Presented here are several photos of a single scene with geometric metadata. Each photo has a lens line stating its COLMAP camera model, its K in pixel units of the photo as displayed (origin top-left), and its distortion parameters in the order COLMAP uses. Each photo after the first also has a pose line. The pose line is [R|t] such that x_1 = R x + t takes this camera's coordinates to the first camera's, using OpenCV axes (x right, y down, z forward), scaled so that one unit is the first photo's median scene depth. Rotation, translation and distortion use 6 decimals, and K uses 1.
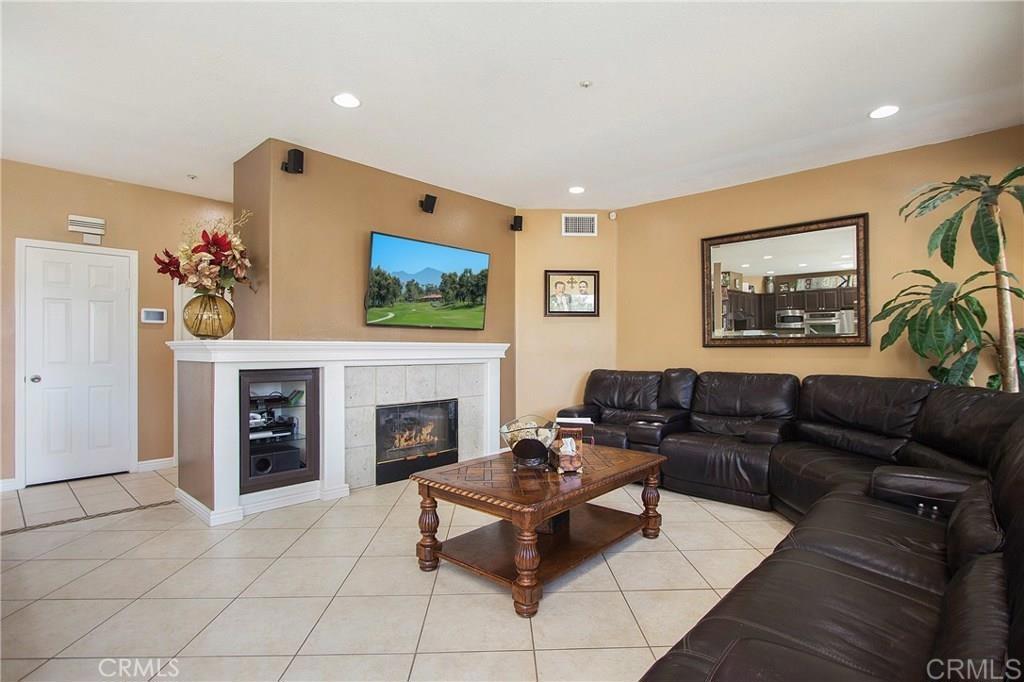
lens RADIAL K [[498.6, 0, 522.7], [0, 498.6, 347.0], [0, 0, 1]] dist [-0.012809, -0.001012]
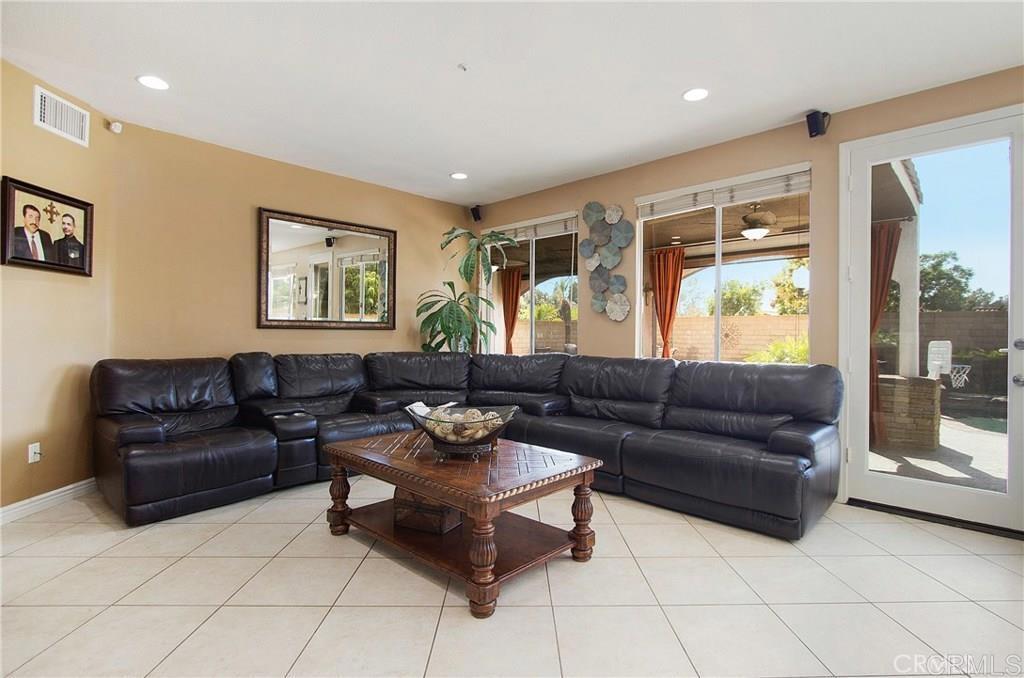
lens RADIAL K [[498.0, 0, 519.1], [0, 498.0, 330.8], [0, 0, 1]] dist [-0.001417, 0.000623]
pose [[0.036778, 0.010095, 0.999272, -0.467786], [-0.010997, 0.999893, -0.009697, 0.007903], [-0.999263, -0.010633, 0.036885, 0.444576]]
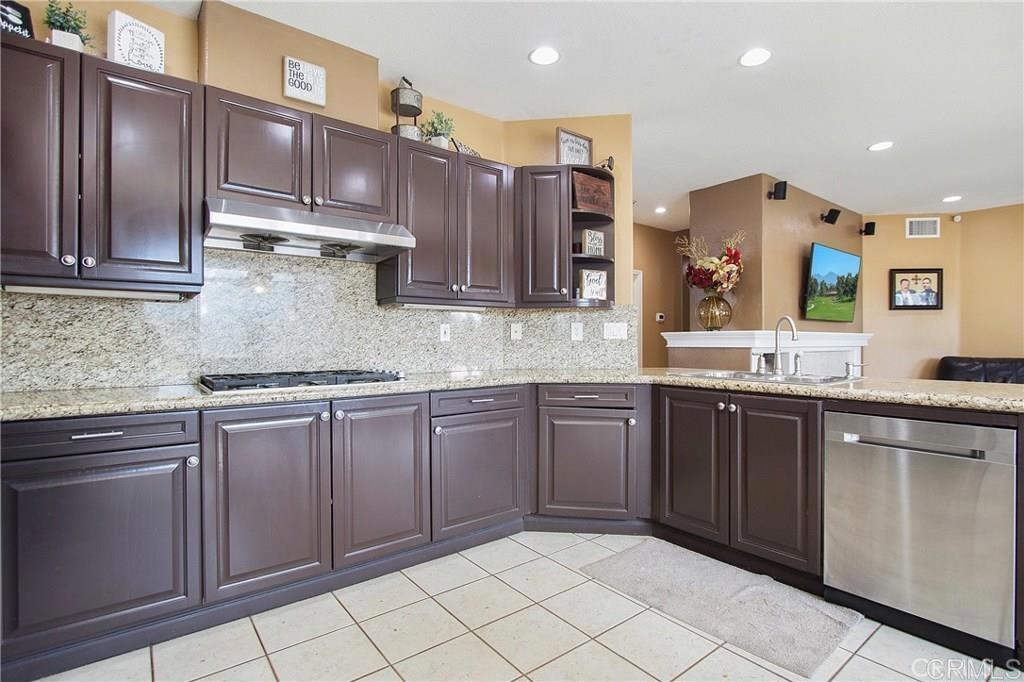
lens RADIAL K [[498.6, 0, 516.0], [0, 498.6, 342.6], [0, 0, 1]] dist [-0.012809, -0.001012]
pose [[0.987219, -0.001967, -0.159360, -0.629009], [0.002784, 0.999984, 0.004902, 0.005188], [0.159348, -0.005283, 0.987208, -0.249753]]
